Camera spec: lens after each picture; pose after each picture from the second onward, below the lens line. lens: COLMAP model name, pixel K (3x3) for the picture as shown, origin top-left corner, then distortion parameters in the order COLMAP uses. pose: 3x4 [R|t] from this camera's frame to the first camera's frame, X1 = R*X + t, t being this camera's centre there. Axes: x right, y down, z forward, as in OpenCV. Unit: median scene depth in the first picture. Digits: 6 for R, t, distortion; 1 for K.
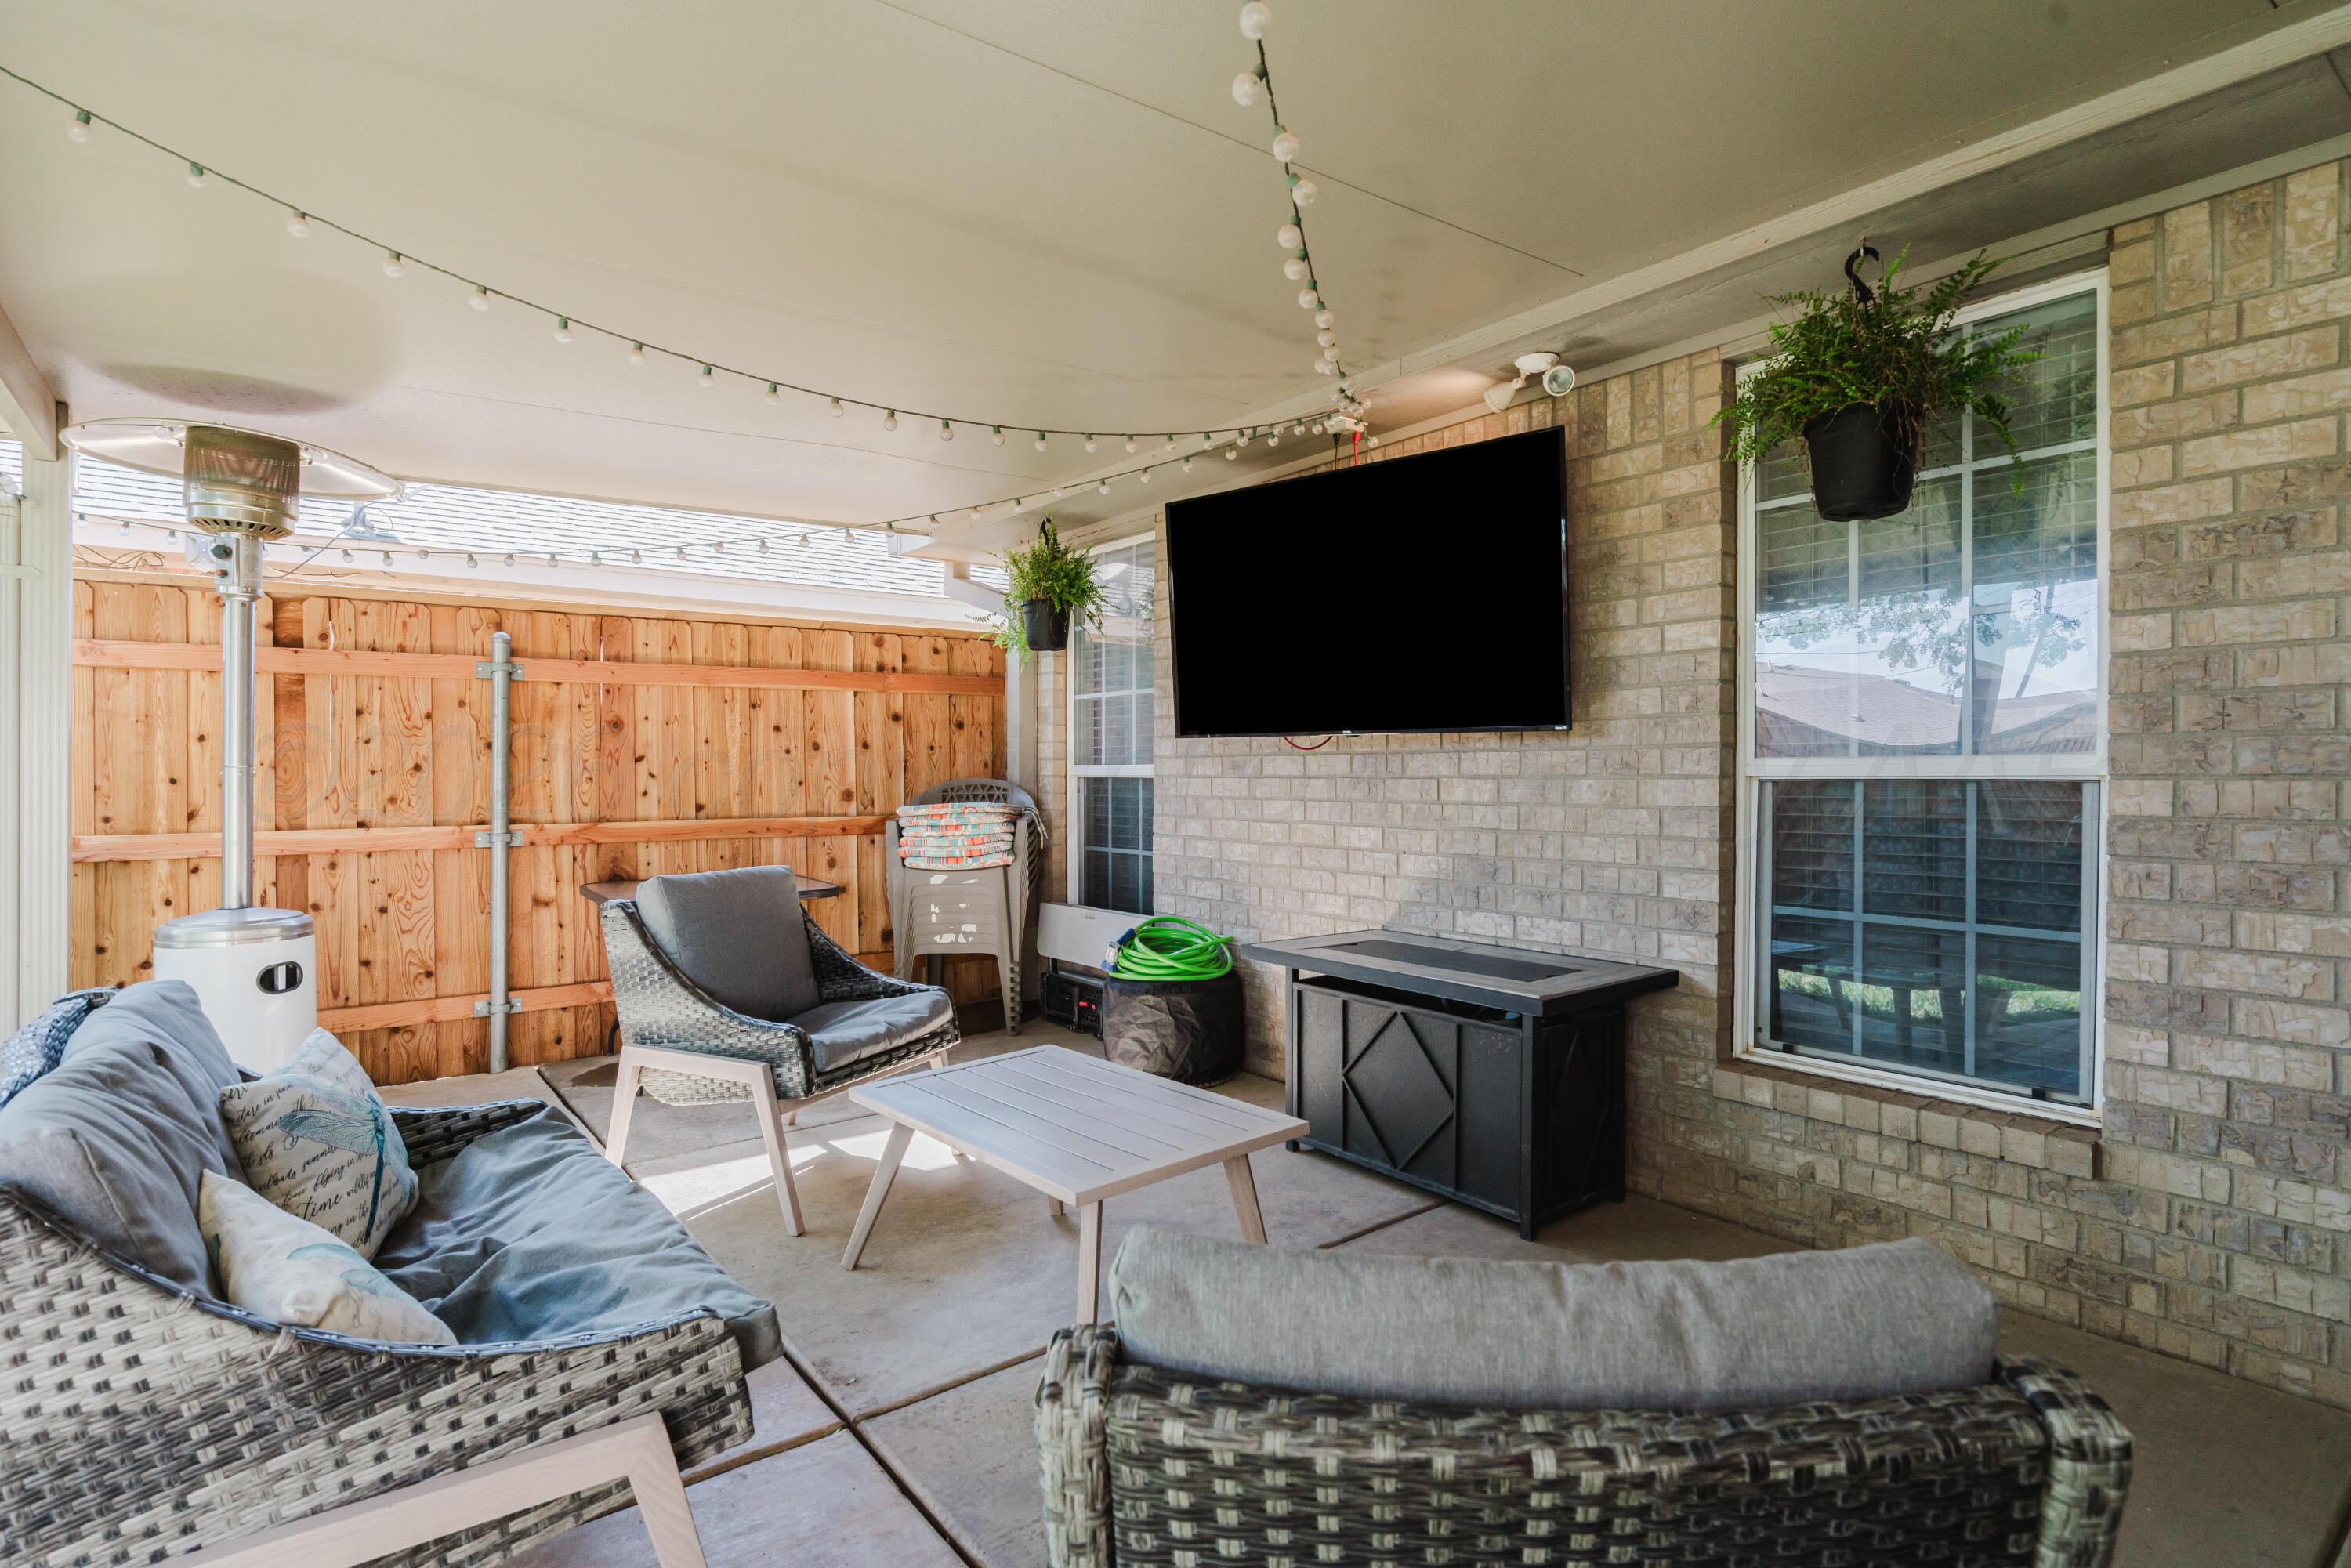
lens RADIAL K [[1142.6, 0, 1161.2], [0, 1142.6, 769.4], [0, 0, 1]] dist [-0.024739, -0.000923]
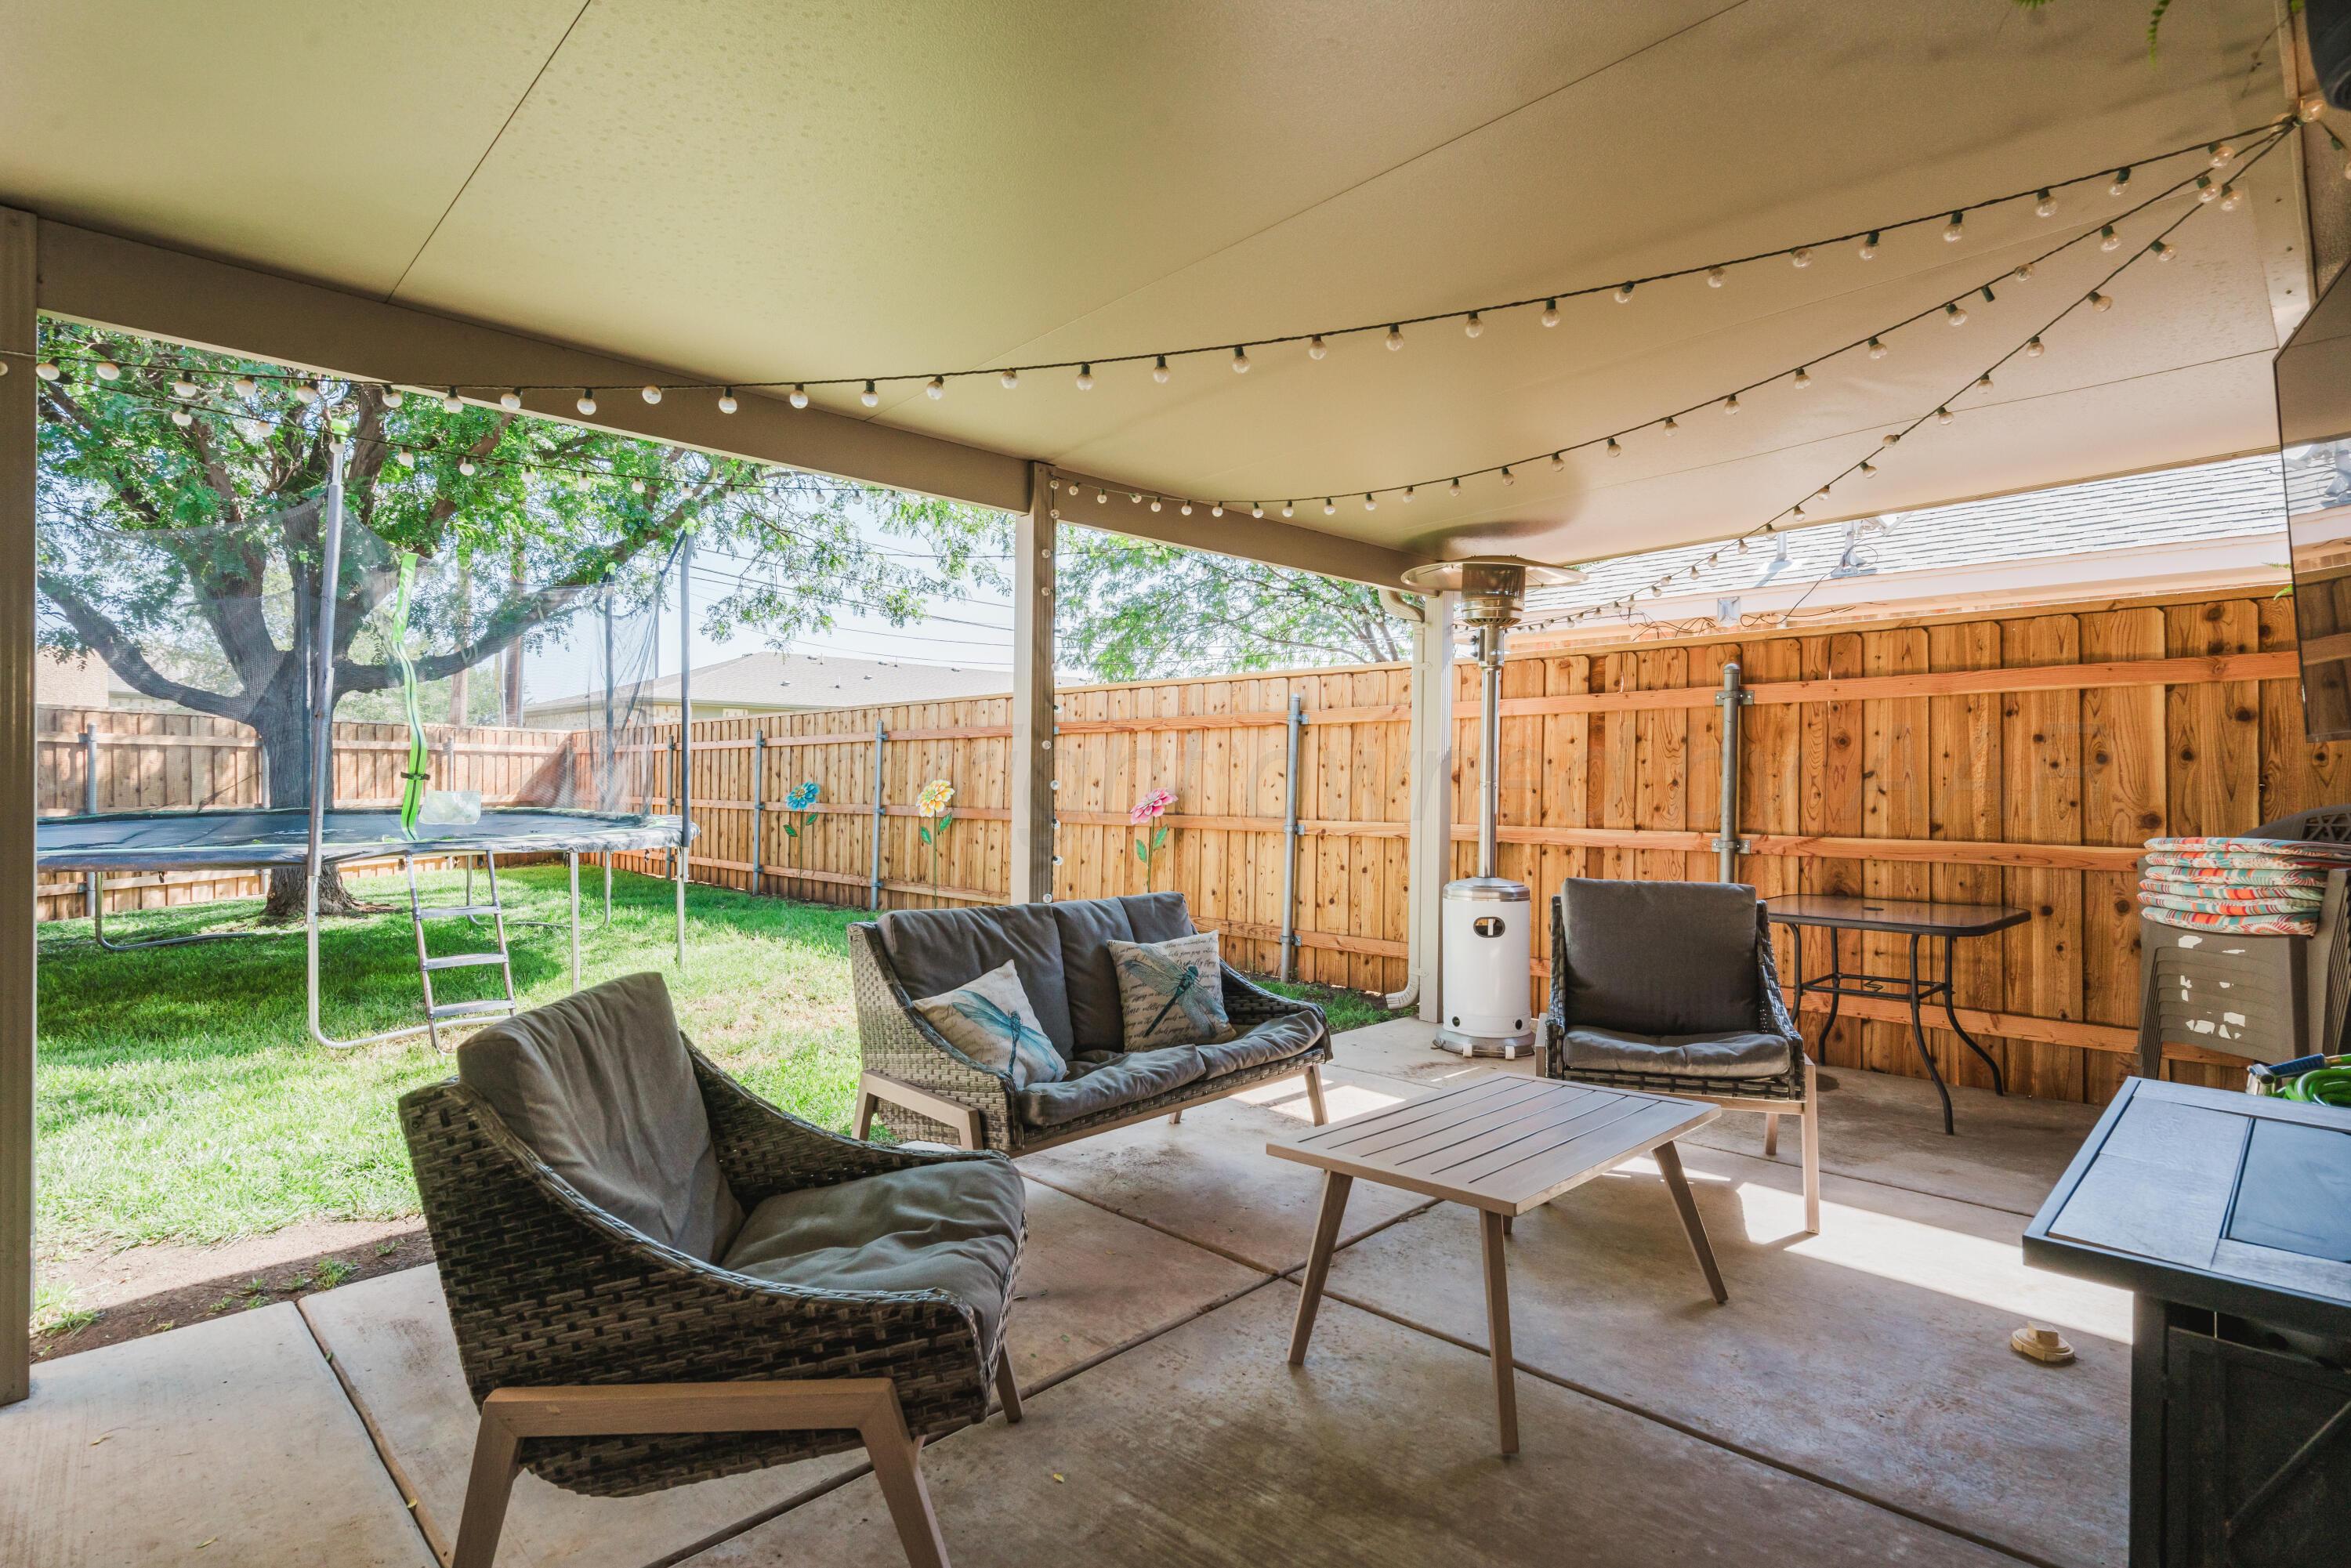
lens RADIAL K [[1142.6, 0, 1161.2], [0, 1142.6, 769.4], [0, 0, 1]] dist [-0.024739, -0.000923]
pose [[0.098837, -0.005153, -0.995090, 0.460934], [-0.001999, 0.999984, -0.005377, -0.007521], [0.995102, 0.002520, 0.098825, 0.300057]]
